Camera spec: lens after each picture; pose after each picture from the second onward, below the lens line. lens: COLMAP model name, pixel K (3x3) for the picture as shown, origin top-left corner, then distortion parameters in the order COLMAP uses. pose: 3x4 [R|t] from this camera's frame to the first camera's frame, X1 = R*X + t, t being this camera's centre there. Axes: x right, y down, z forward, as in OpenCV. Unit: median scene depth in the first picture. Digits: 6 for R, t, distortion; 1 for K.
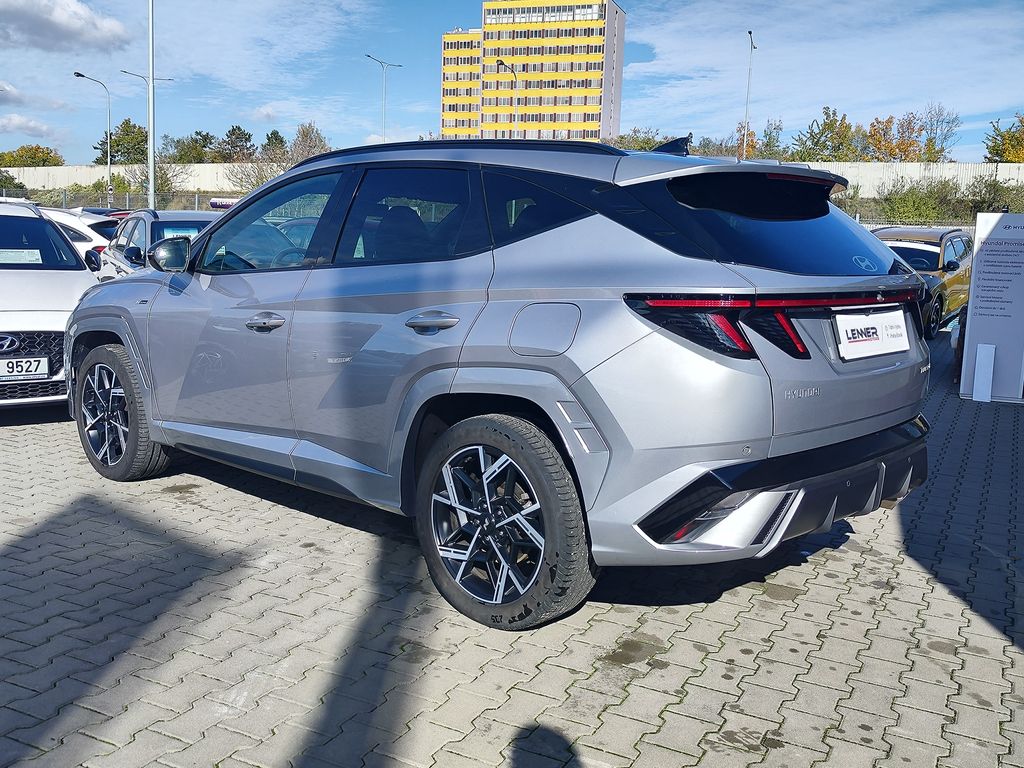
lens RADIAL K [[993.9, 0, 512.0], [0, 993.9, 384.0], [0, 0, 1]] dist [0.059010, -0.150985]
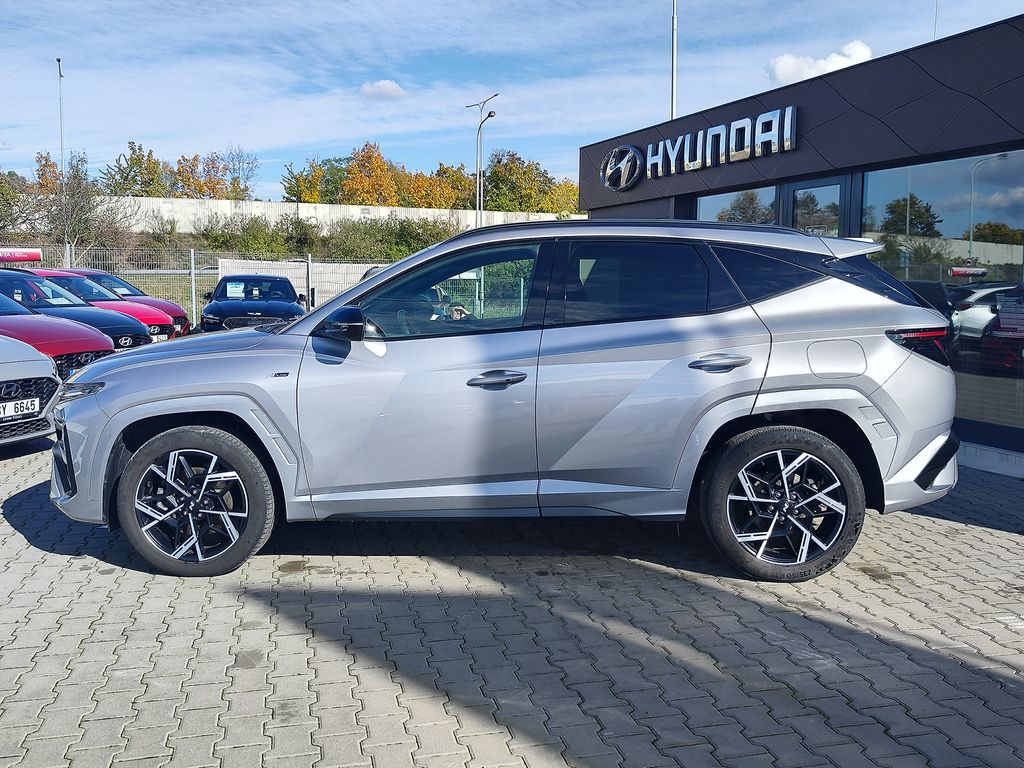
lens RADIAL K [[975.1, 0, 535.0], [0, 975.1, 406.6], [0, 0, 1]] dist [0.032860, -0.003080]
pose [[0.756191, -0.109928, 0.645051, -1.071990], [0.114695, 0.992793, 0.034734, -0.076762], [-0.644220, 0.047719, 0.763350, 0.187398]]
